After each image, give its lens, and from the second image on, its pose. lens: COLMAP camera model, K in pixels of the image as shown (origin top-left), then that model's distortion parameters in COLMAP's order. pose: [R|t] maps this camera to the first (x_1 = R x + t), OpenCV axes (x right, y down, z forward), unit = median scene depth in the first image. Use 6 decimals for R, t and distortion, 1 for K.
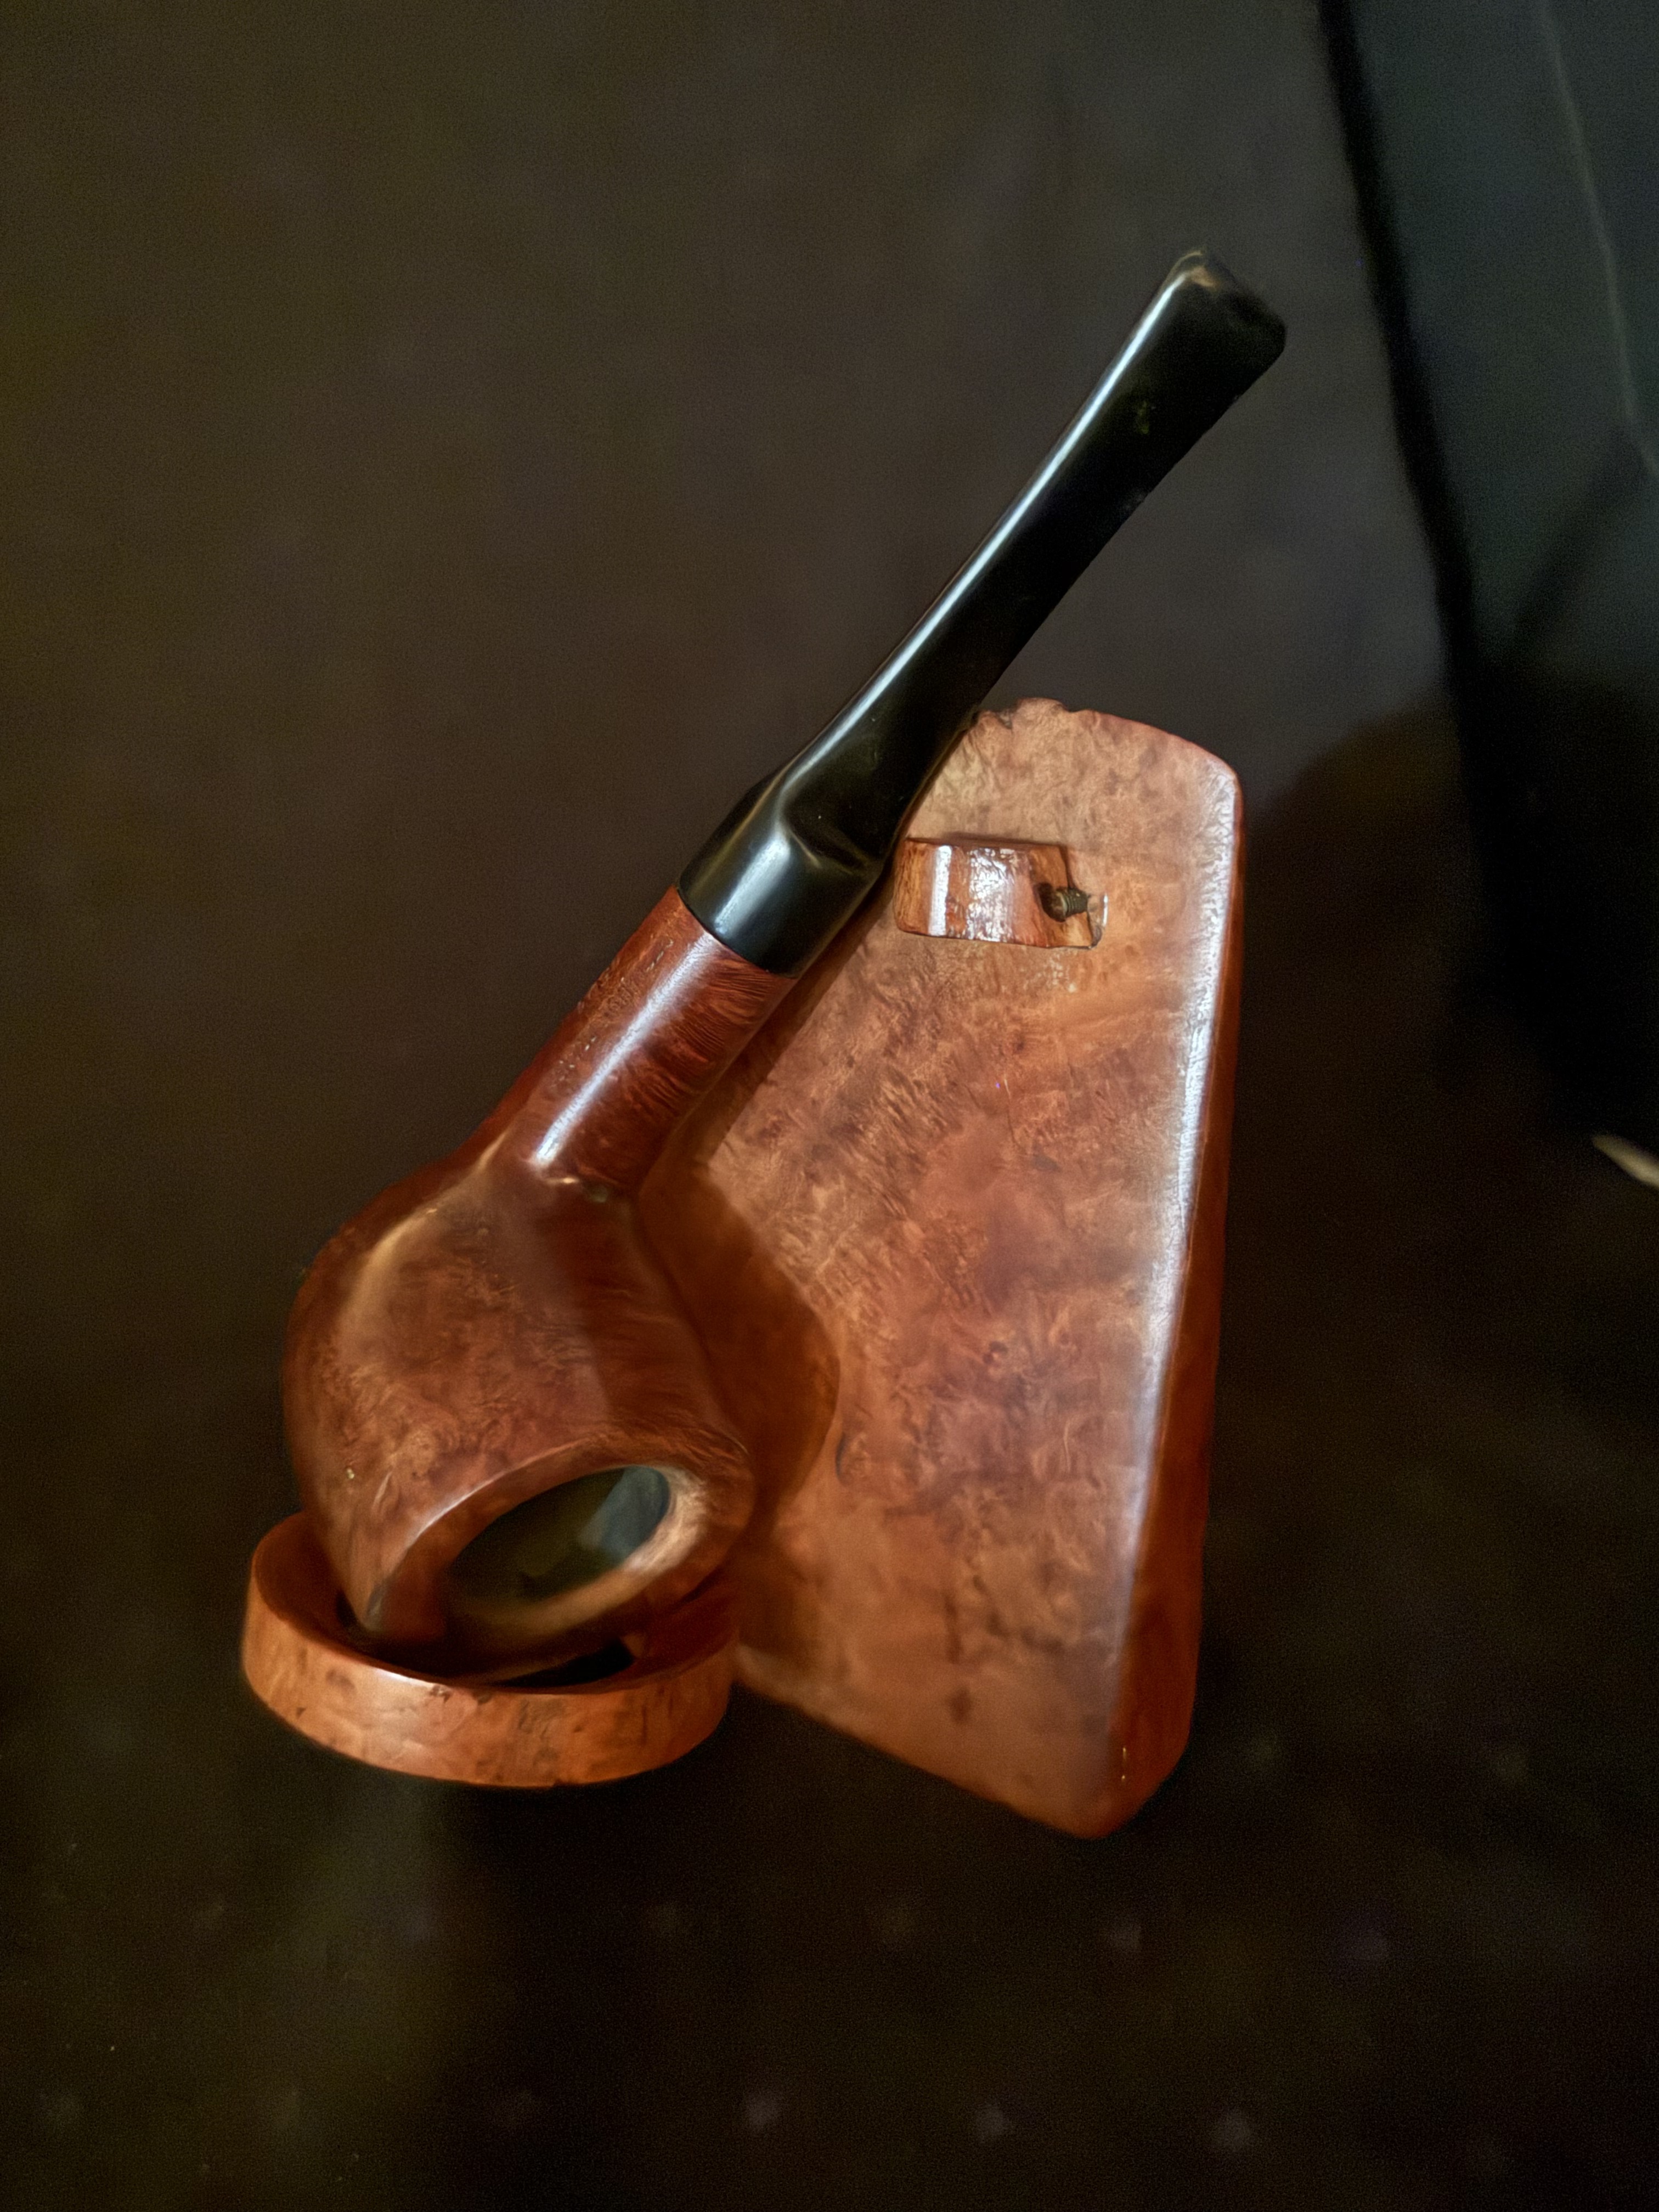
lens RADIAL K [[2020.5, 0, 822.6], [0, 2020.5, 1095.3], [0, 0, 1]] dist [0.078293, -0.010705]
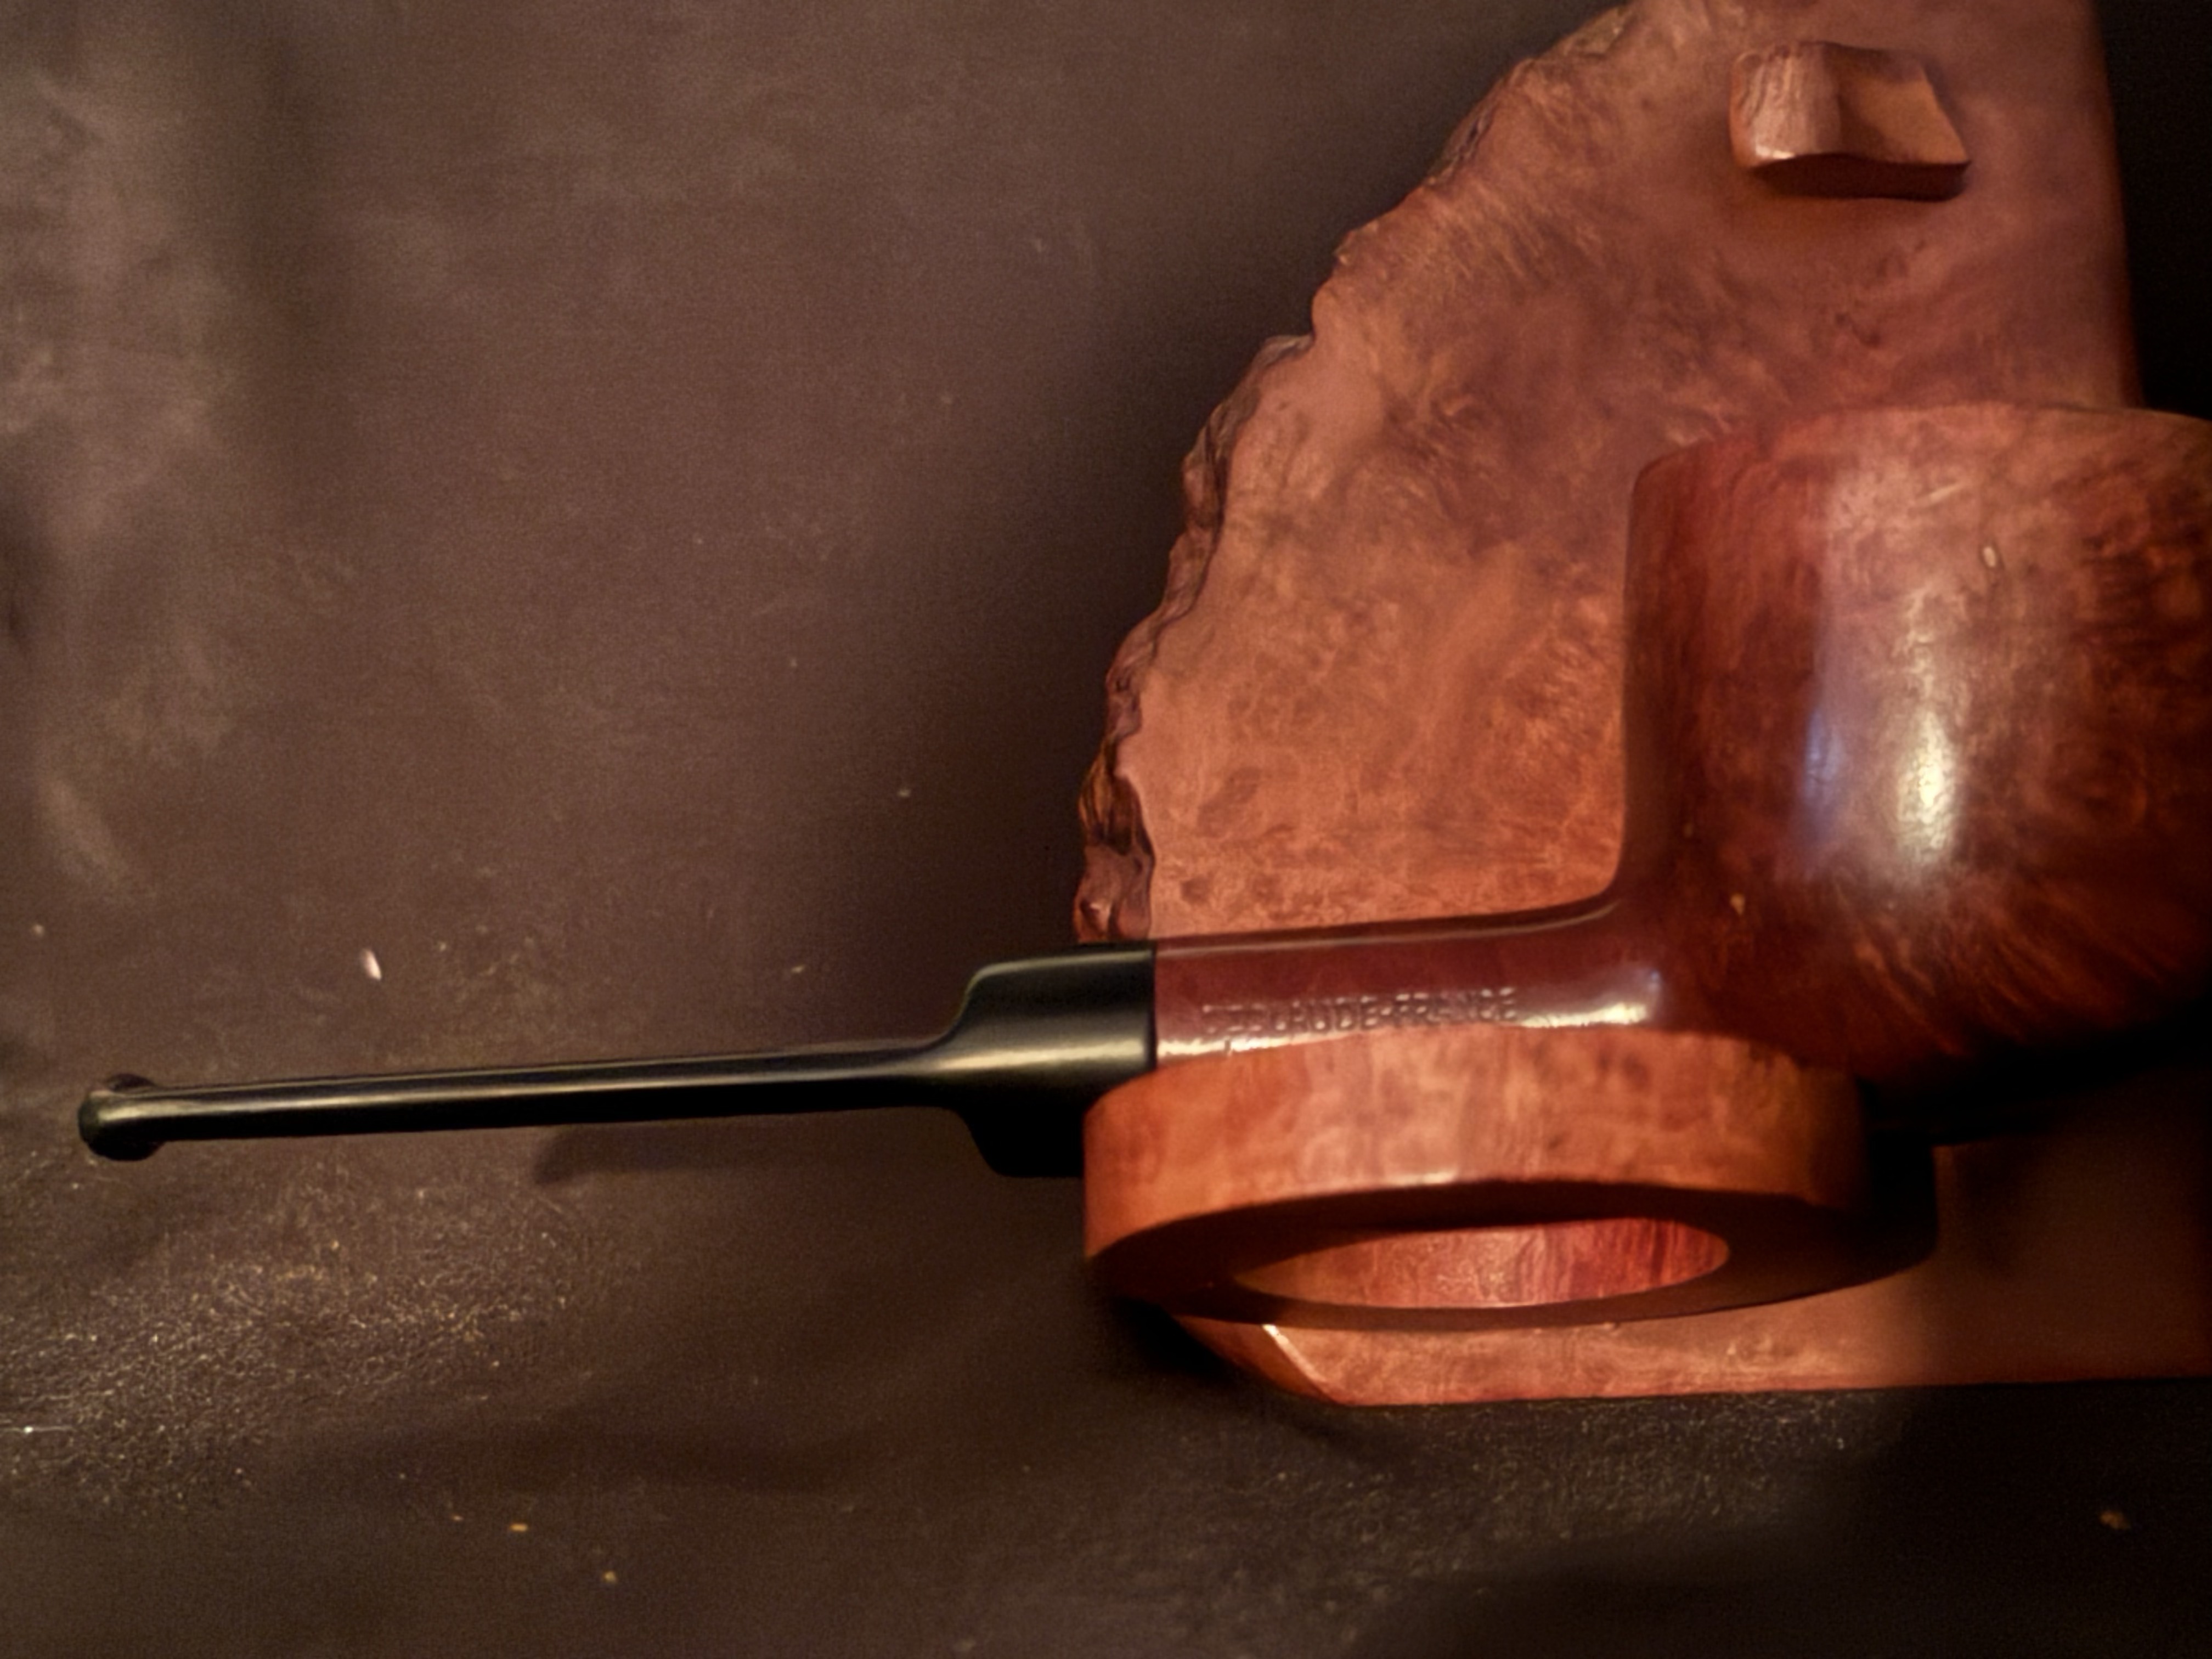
lens RADIAL K [[4613.2, 0, 1105.1], [0, 4613.2, 827.7], [0, 0, 1]] dist [0.165867, 0.000000]
pose [[0.712991, 0.025874, 0.700696, -1.324091], [0.250924, 0.923723, -0.289436, 0.577123], [-0.654738, 0.382186, 0.652114, 0.128820]]
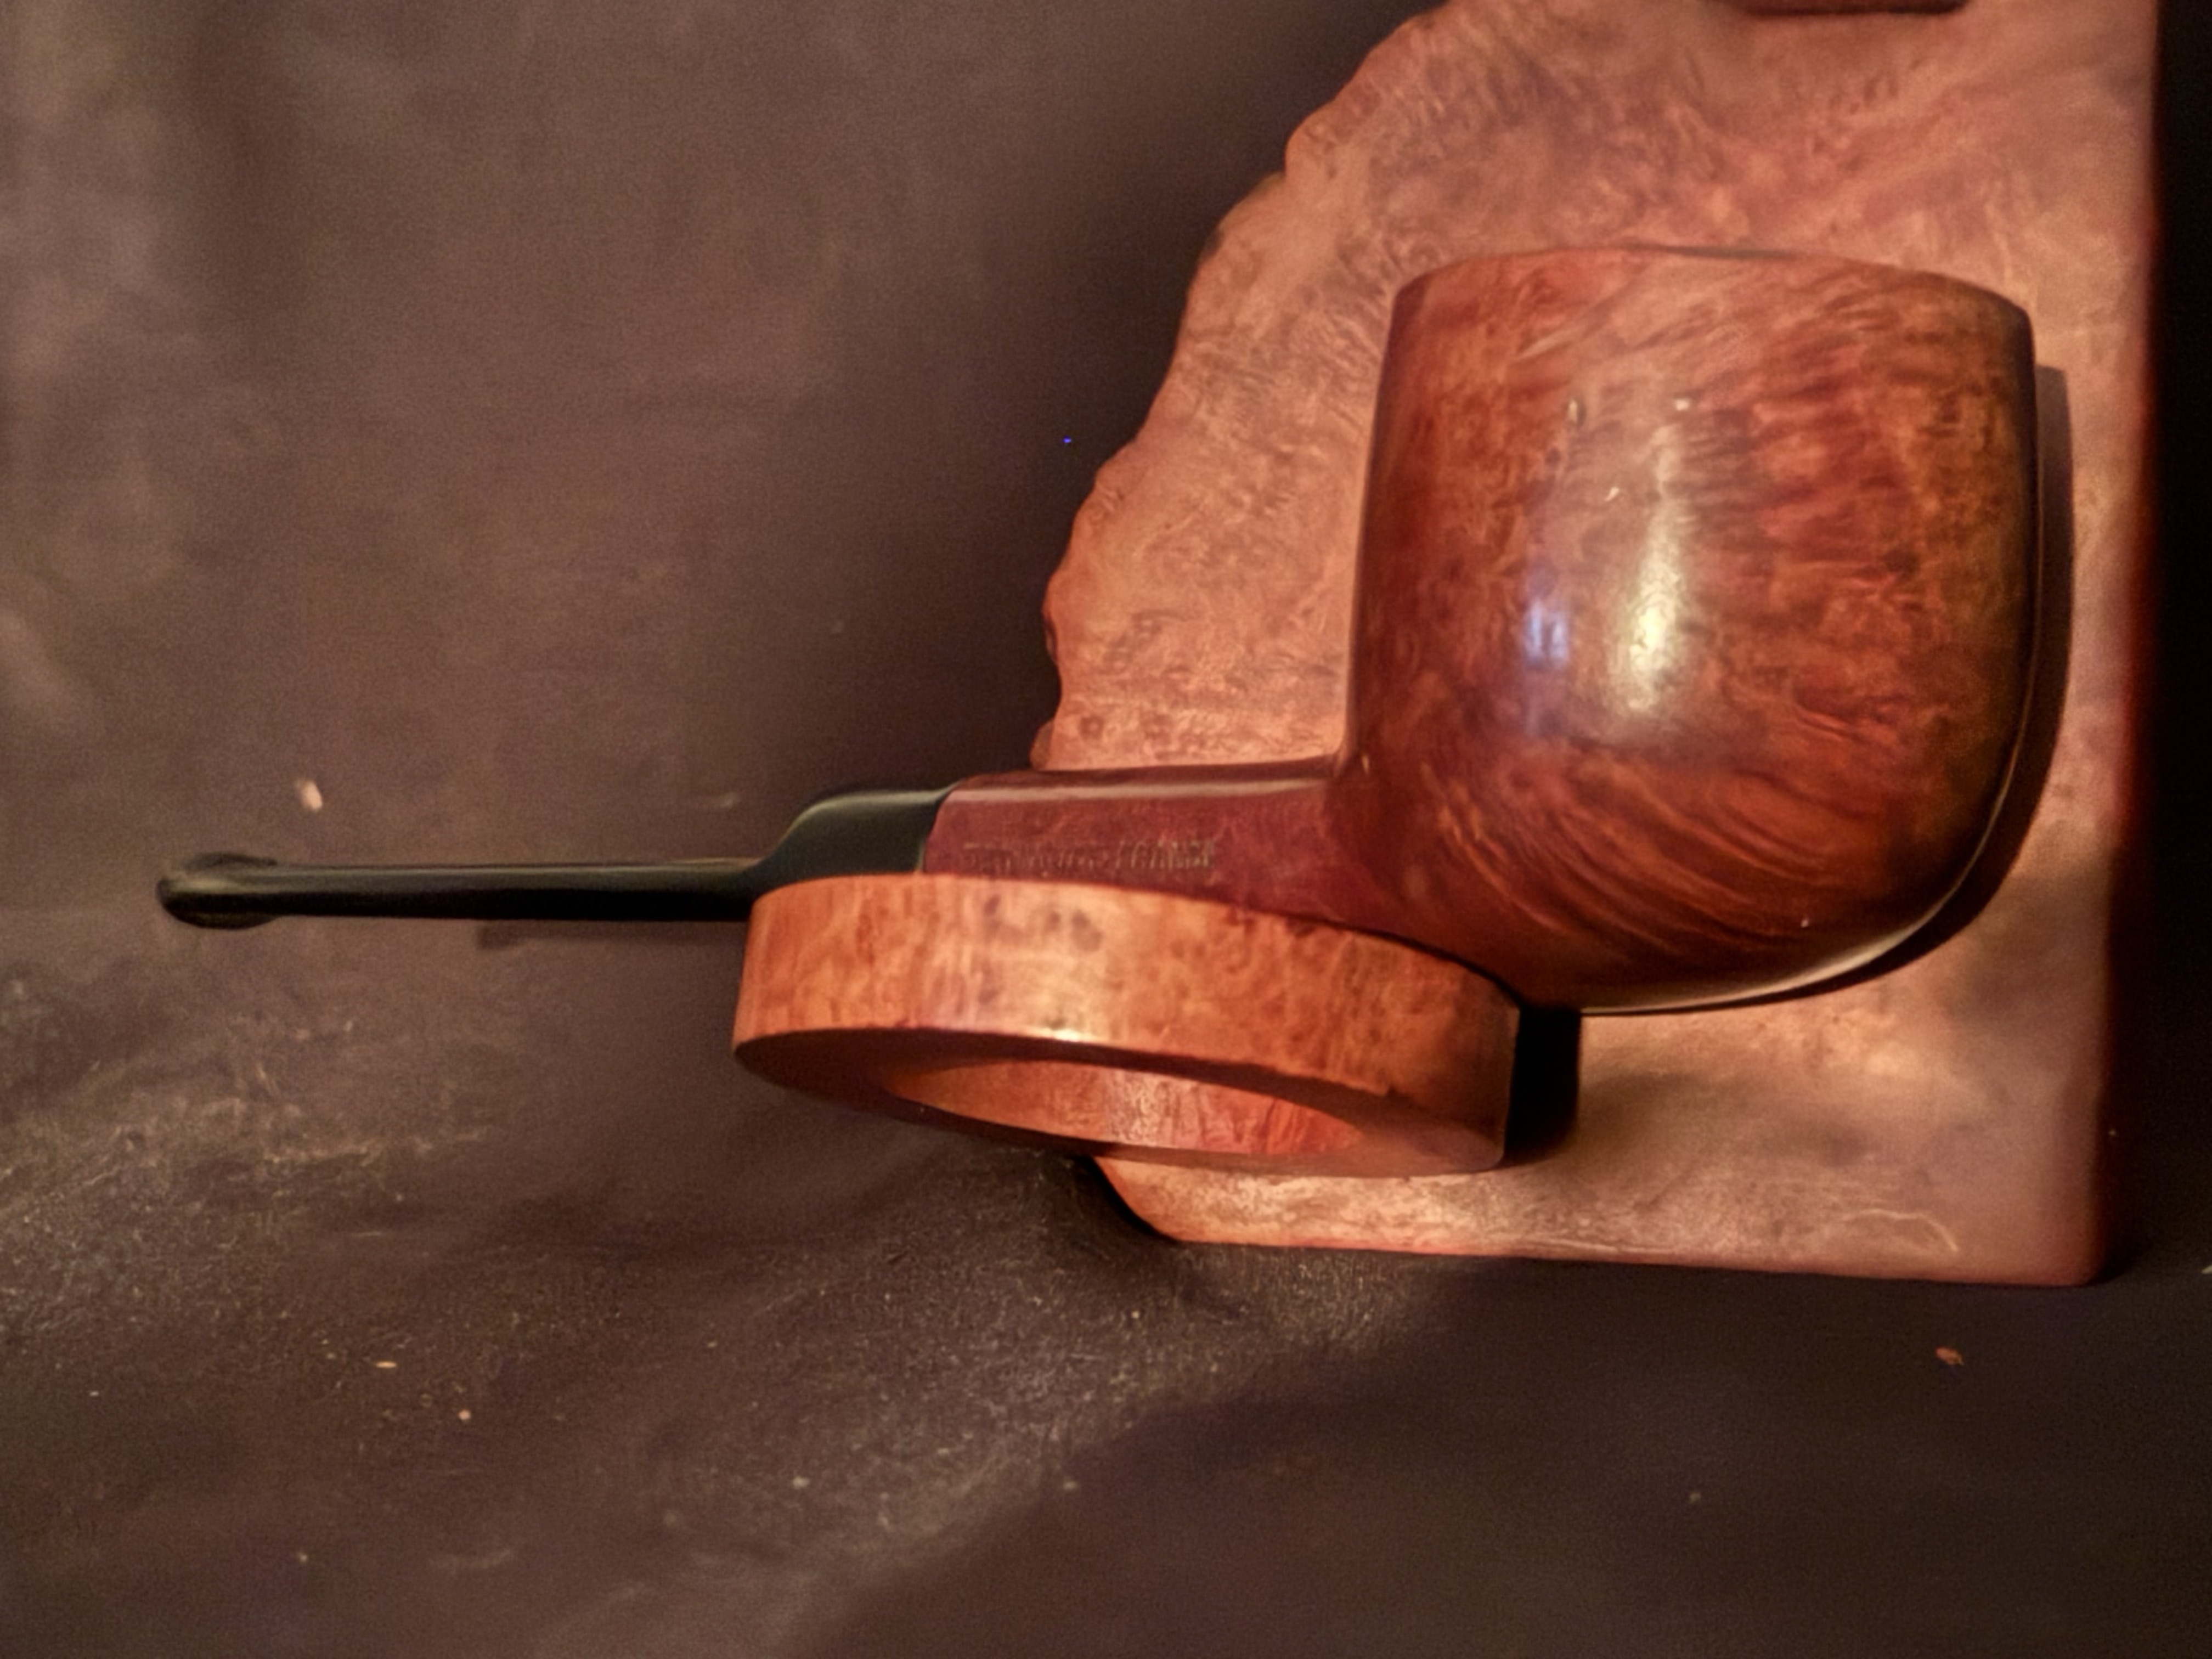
lens RADIAL K [[4507.1, 0, 1104.0], [0, 4507.1, 830.1], [0, 0, 1]] dist [0.161854, 0.000000]
pose [[0.949085, 0.028042, 0.313769, -0.651762], [0.076439, 0.945764, -0.315734, 0.686166], [-0.305605, 0.323643, 0.895467, -0.277689]]
